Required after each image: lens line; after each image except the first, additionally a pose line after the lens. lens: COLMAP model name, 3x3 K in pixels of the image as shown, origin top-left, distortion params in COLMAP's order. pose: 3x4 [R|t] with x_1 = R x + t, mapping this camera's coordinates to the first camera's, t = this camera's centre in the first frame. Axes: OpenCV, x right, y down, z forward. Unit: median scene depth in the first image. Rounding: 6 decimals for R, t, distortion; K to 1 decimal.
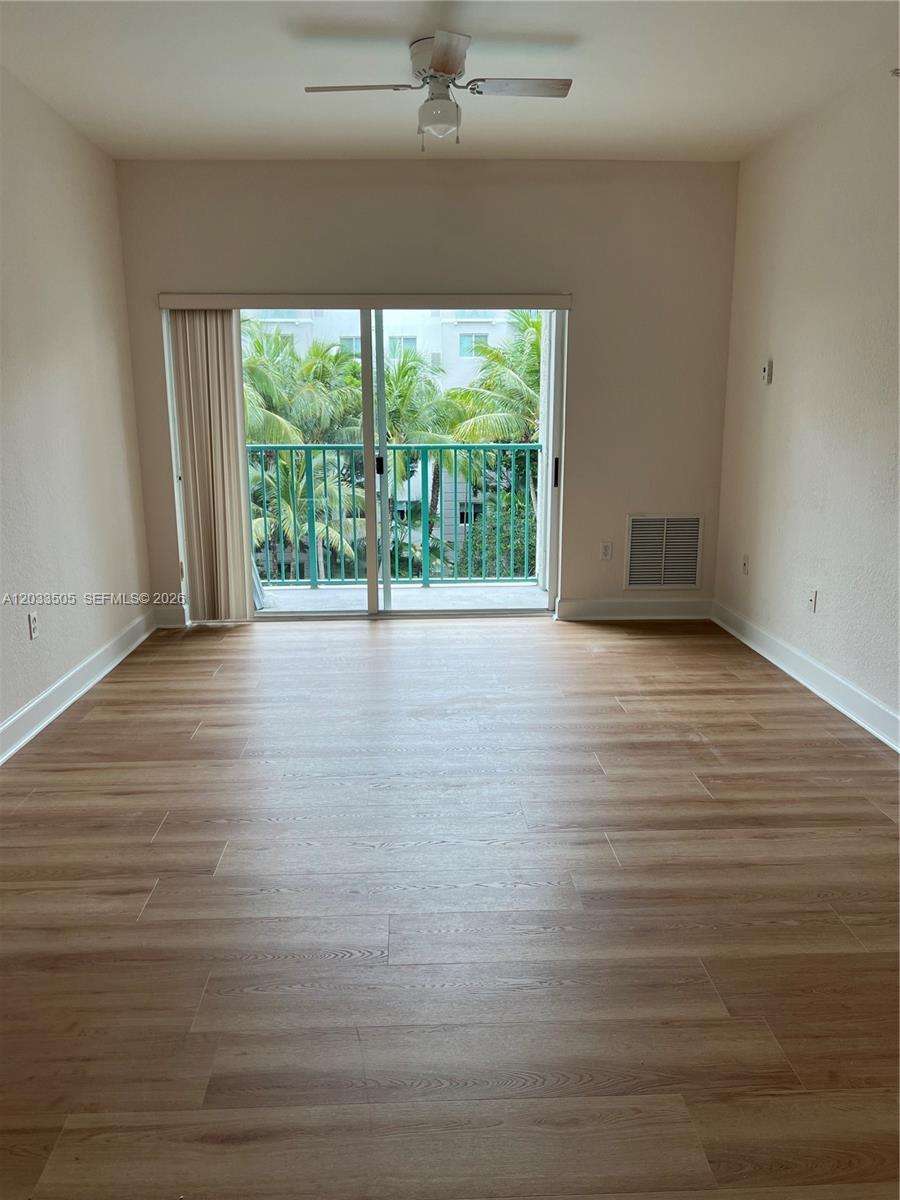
lens RADIAL K [[903.9, 0, 449.6], [0, 903.9, 600.6], [0, 0, 1]] dist [0.041474, 0.000054]
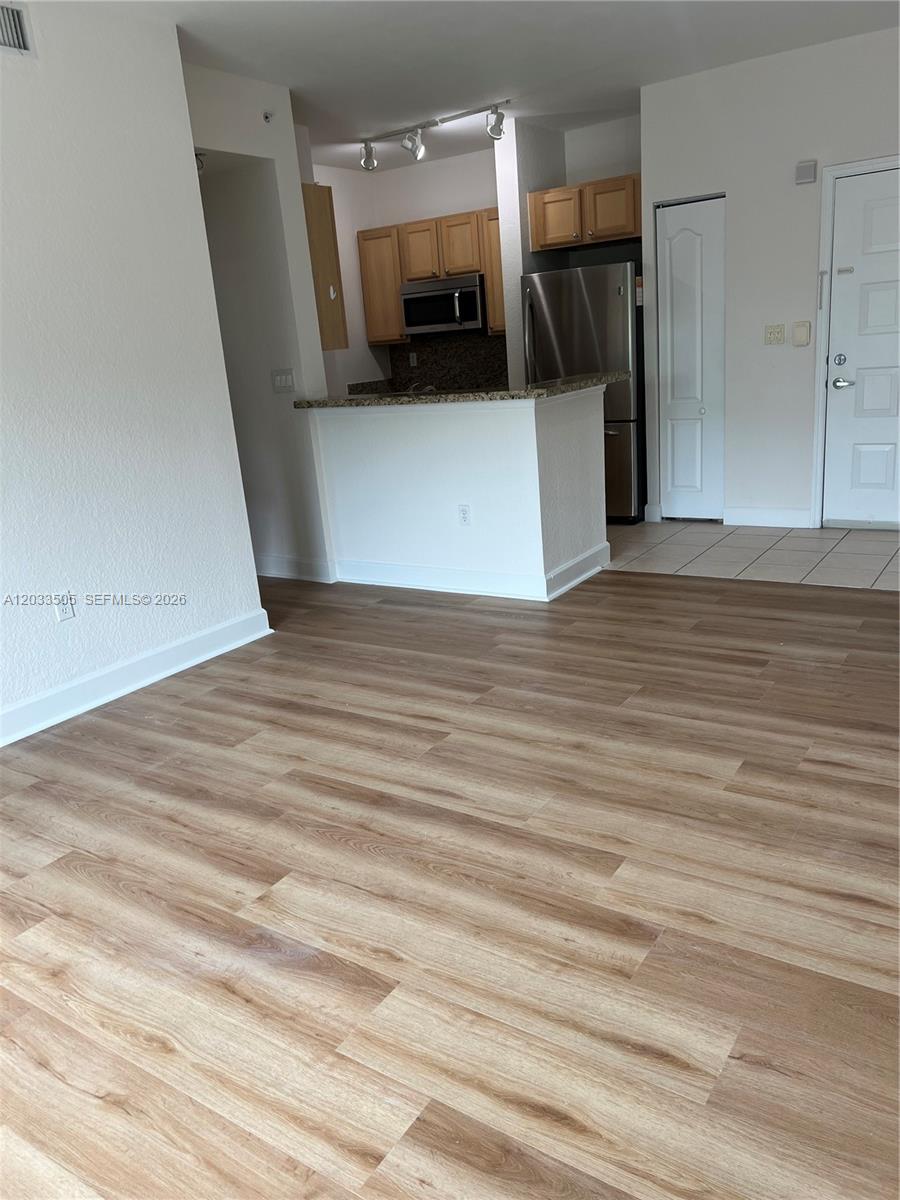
lens RADIAL K [[903.9, 0, 438.8], [0, 903.9, 601.0], [0, 0, 1]] dist [0.041474, 0.000054]
pose [[-0.797048, -0.098829, 0.595774, -0.485389], [0.210041, 0.879565, 0.426905, -0.325291], [-0.566213, 0.465401, -0.680298, 1.510420]]
